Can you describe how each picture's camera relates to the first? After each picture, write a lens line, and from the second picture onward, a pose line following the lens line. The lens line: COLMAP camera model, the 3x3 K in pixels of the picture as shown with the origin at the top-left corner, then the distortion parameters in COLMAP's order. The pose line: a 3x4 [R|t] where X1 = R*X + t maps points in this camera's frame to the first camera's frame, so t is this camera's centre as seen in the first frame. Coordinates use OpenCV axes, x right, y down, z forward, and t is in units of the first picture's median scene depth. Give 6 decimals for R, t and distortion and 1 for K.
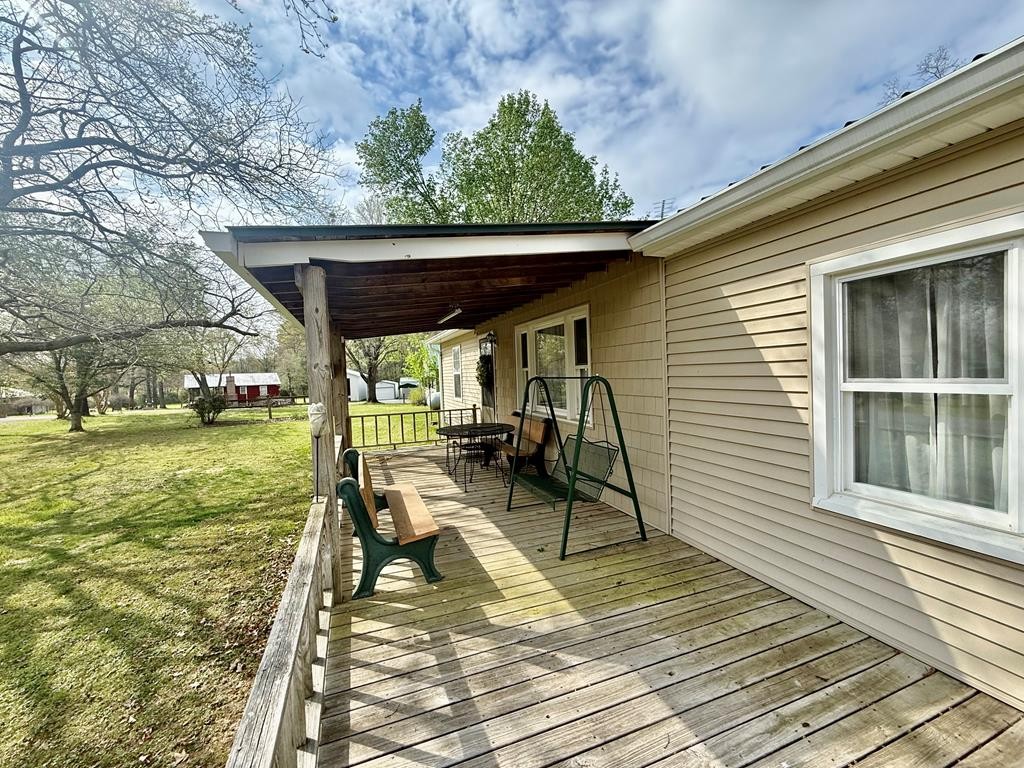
lens RADIAL K [[409.6, 0, 512.4], [0, 409.6, 382.8], [0, 0, 1]] dist [-0.001476, -0.000030]
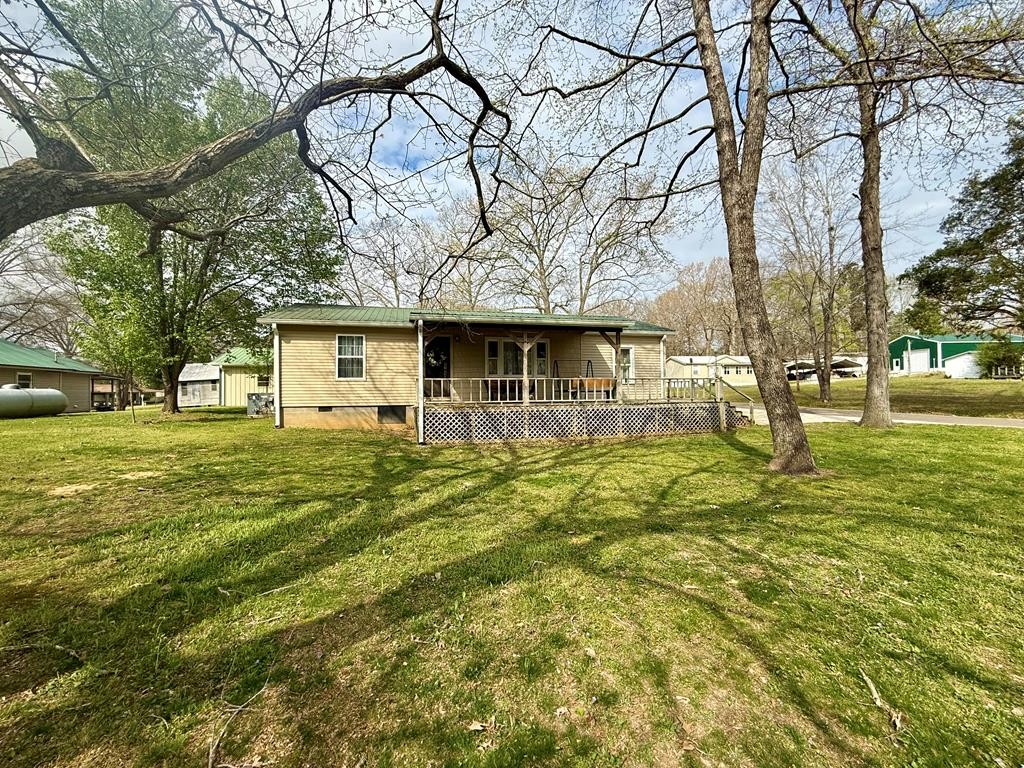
lens RADIAL K [[409.6, 0, 510.4], [0, 409.6, 387.1], [0, 0, 1]] dist [-0.001476, -0.000030]
pose [[0.110848, 0.045410, 0.992799, -2.083779], [0.031609, 0.998289, -0.049190, 0.226862], [-0.993335, 0.036835, 0.109223, 0.692797]]
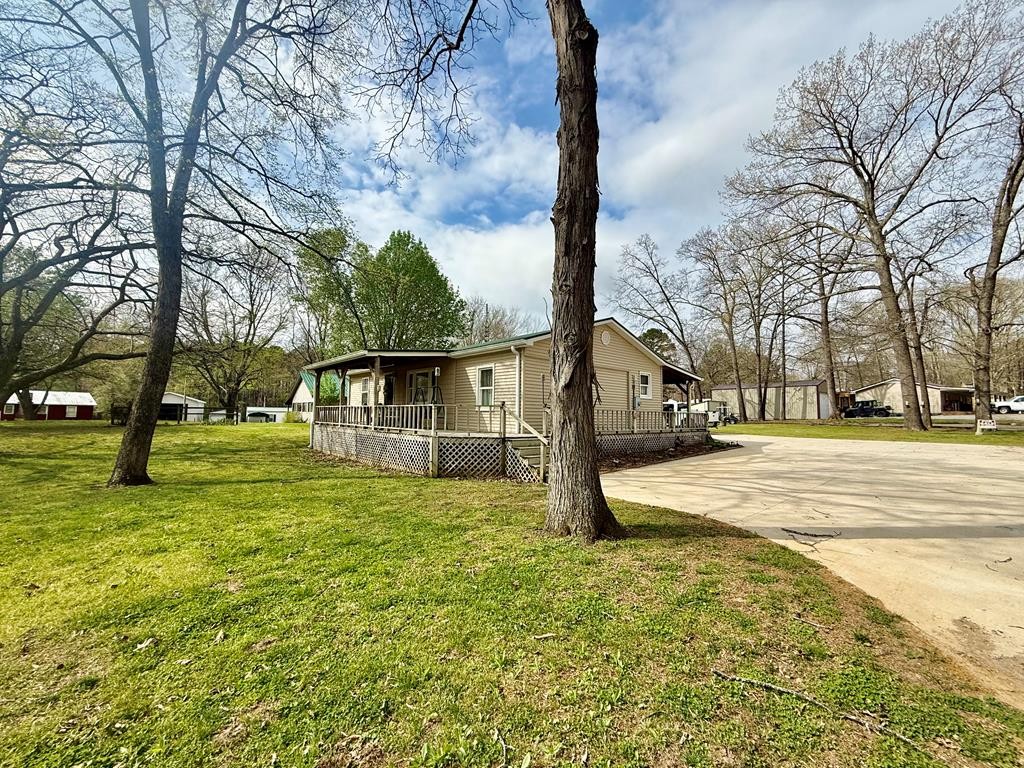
lens RADIAL K [[409.6, 0, 510.3], [0, 409.6, 385.8], [0, 0, 1]] dist [-0.001476, -0.000030]
pose [[0.934612, 0.072563, 0.348189, -0.275938], [-0.037793, 0.993686, -0.105643, 0.197285], [-0.353656, 0.085576, 0.931453, -1.570783]]
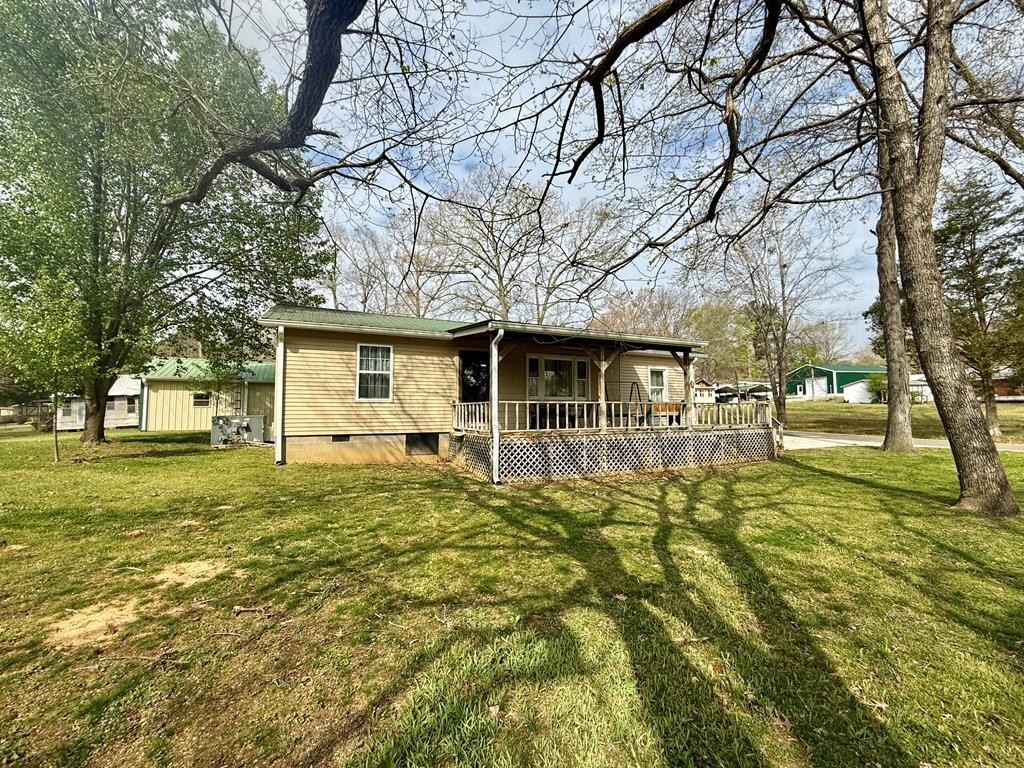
lens RADIAL K [[409.6, 0, 510.7], [0, 409.6, 386.5], [0, 0, 1]] dist [-0.001476, -0.000030]
pose [[-0.081771, 0.094424, 0.992168, -1.821539], [0.032791, 0.995218, -0.092011, 0.177196], [-0.996112, 0.025011, -0.084477, 1.278981]]
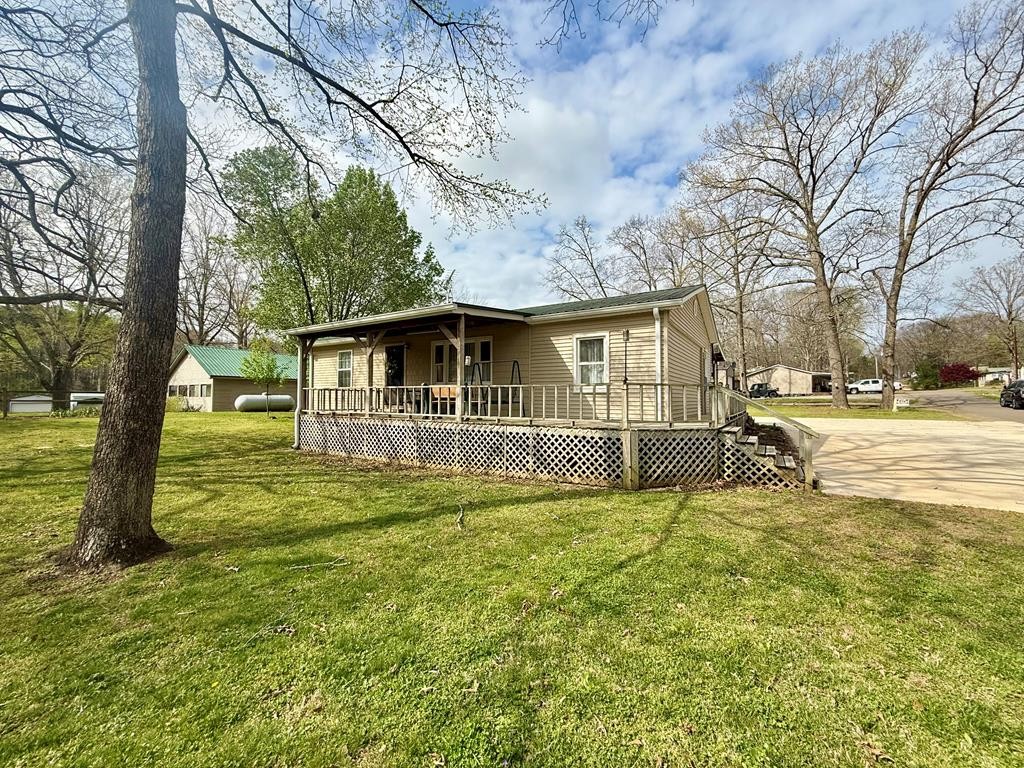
lens RADIAL K [[409.6, 0, 508.8], [0, 409.6, 385.1], [0, 0, 1]] dist [-0.001476, -0.000030]
pose [[0.801479, 0.059046, 0.595101, -0.844134], [-0.017443, 0.996999, -0.075430, 0.204629], [-0.597769, 0.050076, 0.800103, -0.722782]]
